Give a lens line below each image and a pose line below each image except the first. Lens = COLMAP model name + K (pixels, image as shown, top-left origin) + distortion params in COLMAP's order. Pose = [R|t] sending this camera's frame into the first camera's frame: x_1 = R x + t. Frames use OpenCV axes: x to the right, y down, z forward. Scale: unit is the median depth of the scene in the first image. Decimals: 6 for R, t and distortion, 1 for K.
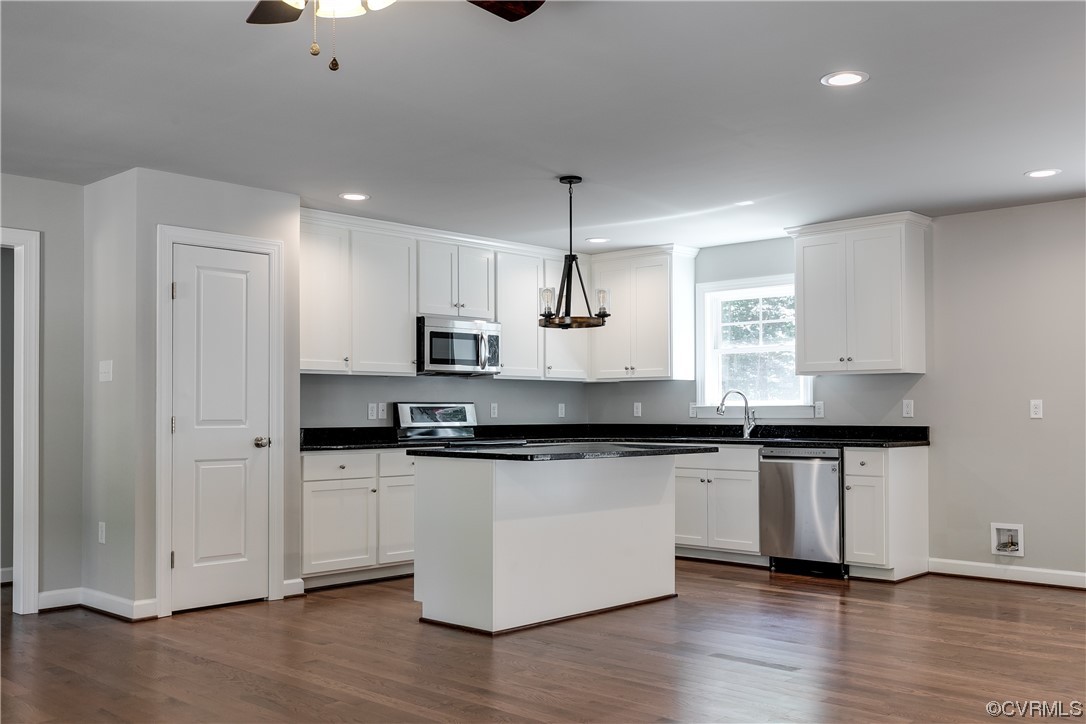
lens RADIAL K [[1042.5, 0, 547.3], [0, 1042.5, 393.4], [0, 0, 1]] dist [0.004687, 0.000000]
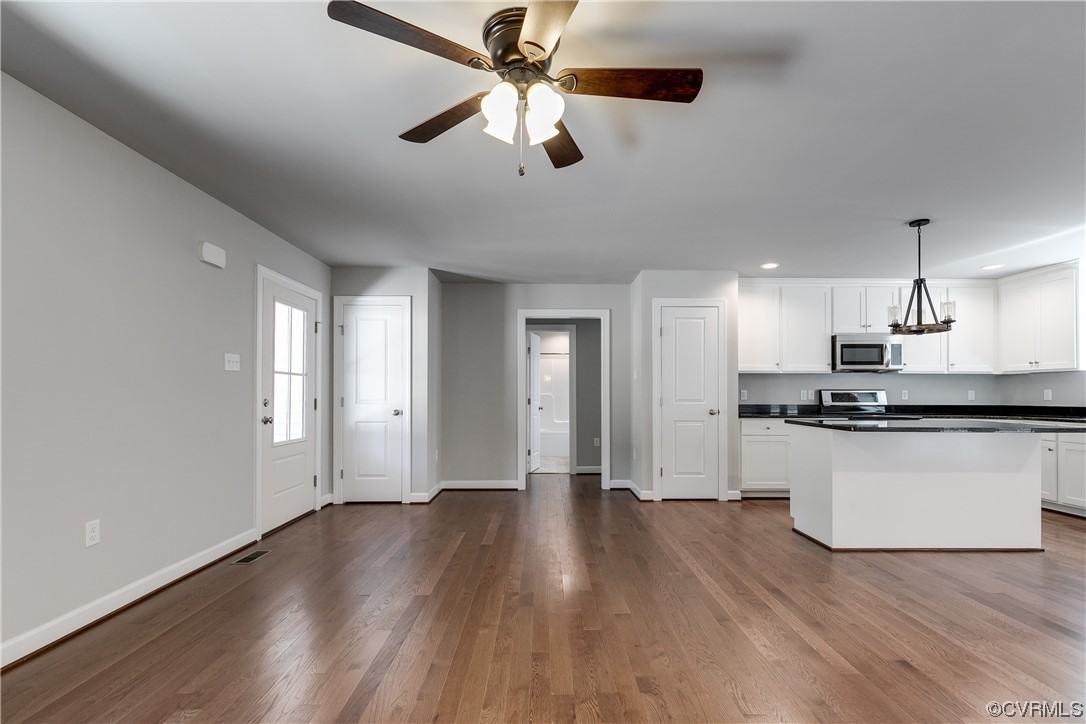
lens RADIAL K [[495.1, 0, 552.5], [0, 495.1, 388.7], [0, 0, 1]] dist [0.004485, -0.000332]
pose [[0.698722, -0.004649, -0.715379, 0.124852], [0.008187, 0.999965, 0.001497, 0.002875], [0.715347, -0.006903, 0.698735, 0.180876]]
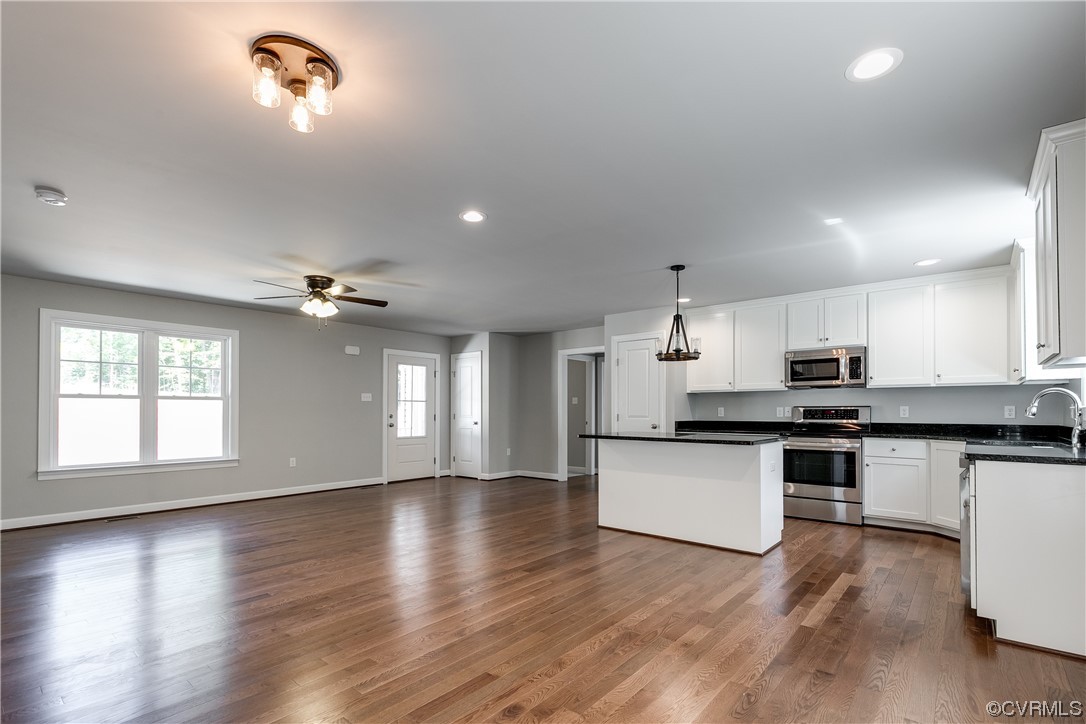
lens RADIAL K [[495.1, 0, 550.4], [0, 495.1, 402.1], [0, 0, 1]] dist [0.004485, -0.000332]
pose [[0.063647, -0.017250, -0.997823, 0.643924], [0.016141, 0.999738, -0.016254, 0.008921], [0.997842, -0.015071, 0.063909, 0.631776]]
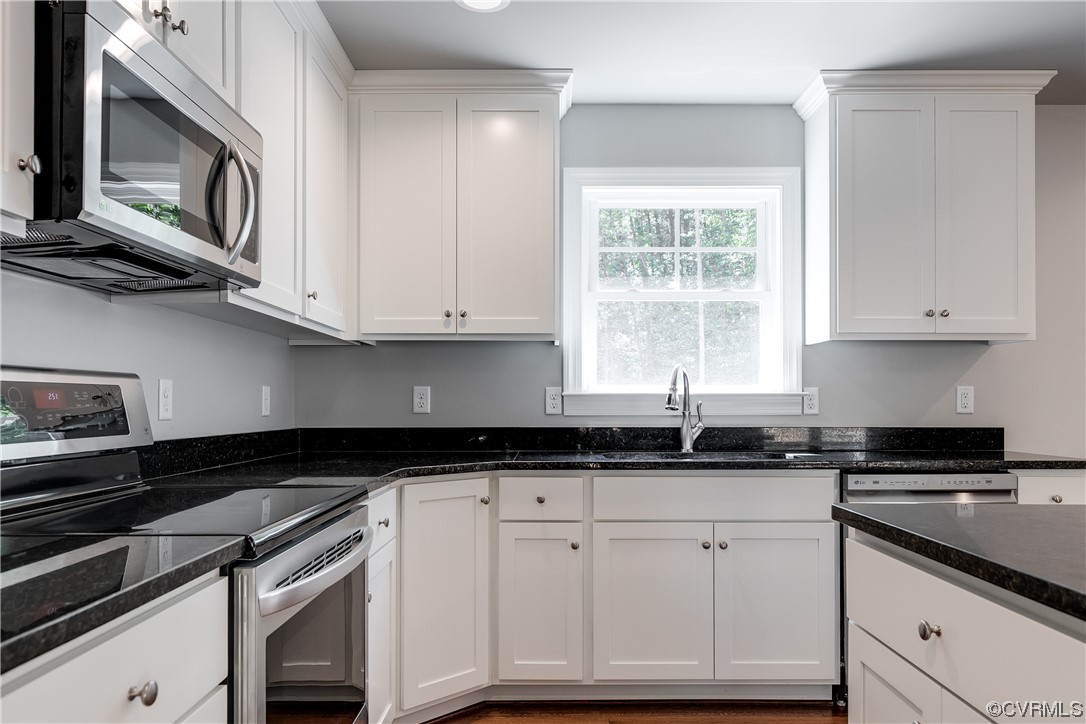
lens RADIAL K [[777.3, 0, 552.2], [0, 777.3, 389.7], [0, 0, 1]] dist [-0.002165, 0.000418]
pose [[0.723997, 0.014222, 0.689657, -0.167251], [-0.013960, 0.999885, -0.005963, 0.015495], [-0.689662, -0.005310, 0.724112, 0.861535]]
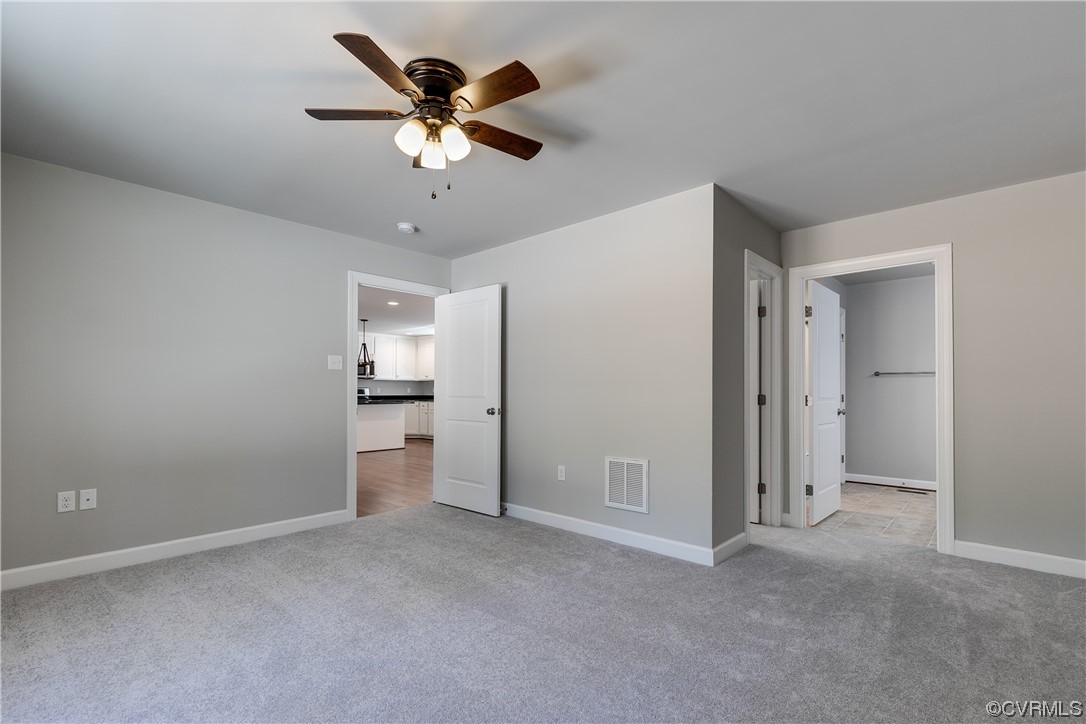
lens RADIAL K [[495.1, 0, 551.4], [0, 495.1, 387.9], [0, 0, 1]] dist [0.004485, -0.000332]
pose [[0.999703, 0.006084, 0.023589, 0.482081], [-0.006263, 0.999952, 0.007548, -0.005626], [-0.023542, -0.007694, 0.999693, -0.480989]]
